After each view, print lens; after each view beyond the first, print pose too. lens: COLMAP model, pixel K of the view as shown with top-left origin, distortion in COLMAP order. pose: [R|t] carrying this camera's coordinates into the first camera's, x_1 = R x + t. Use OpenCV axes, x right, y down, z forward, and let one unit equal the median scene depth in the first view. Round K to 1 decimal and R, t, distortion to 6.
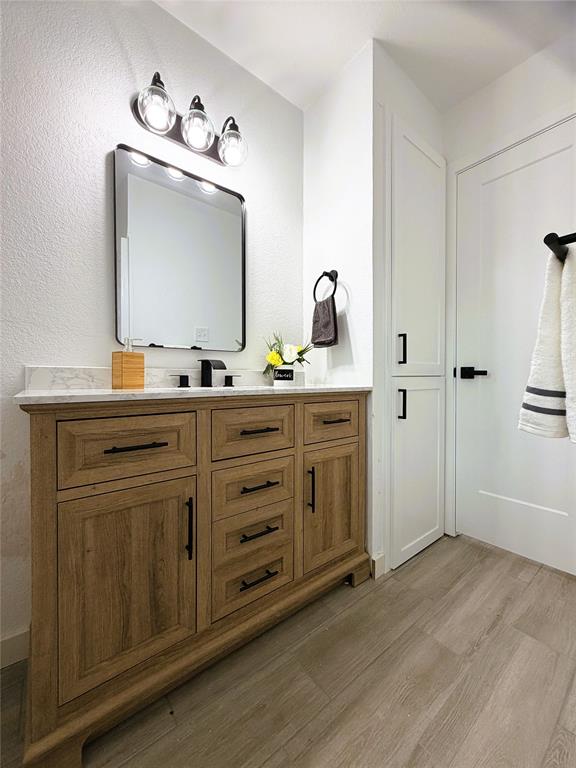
lens RADIAL K [[308.2, 0, 287.0], [0, 308.2, 382.8], [0, 0, 1]] dist [-0.001188, 0.000851]
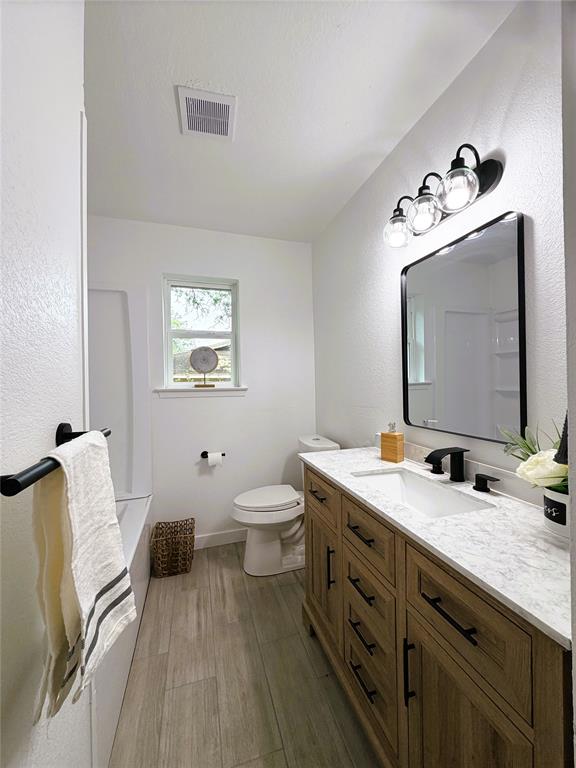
lens RADIAL K [[308.2, 0, 290.6], [0, 308.2, 379.2], [0, 0, 1]] dist [-0.001188, 0.000851]
pose [[-0.357496, 0.007627, -0.933883, 0.791600], [0.005285, 0.999967, 0.006144, -0.307496], [0.933900, -0.002739, -0.357525, 0.966311]]
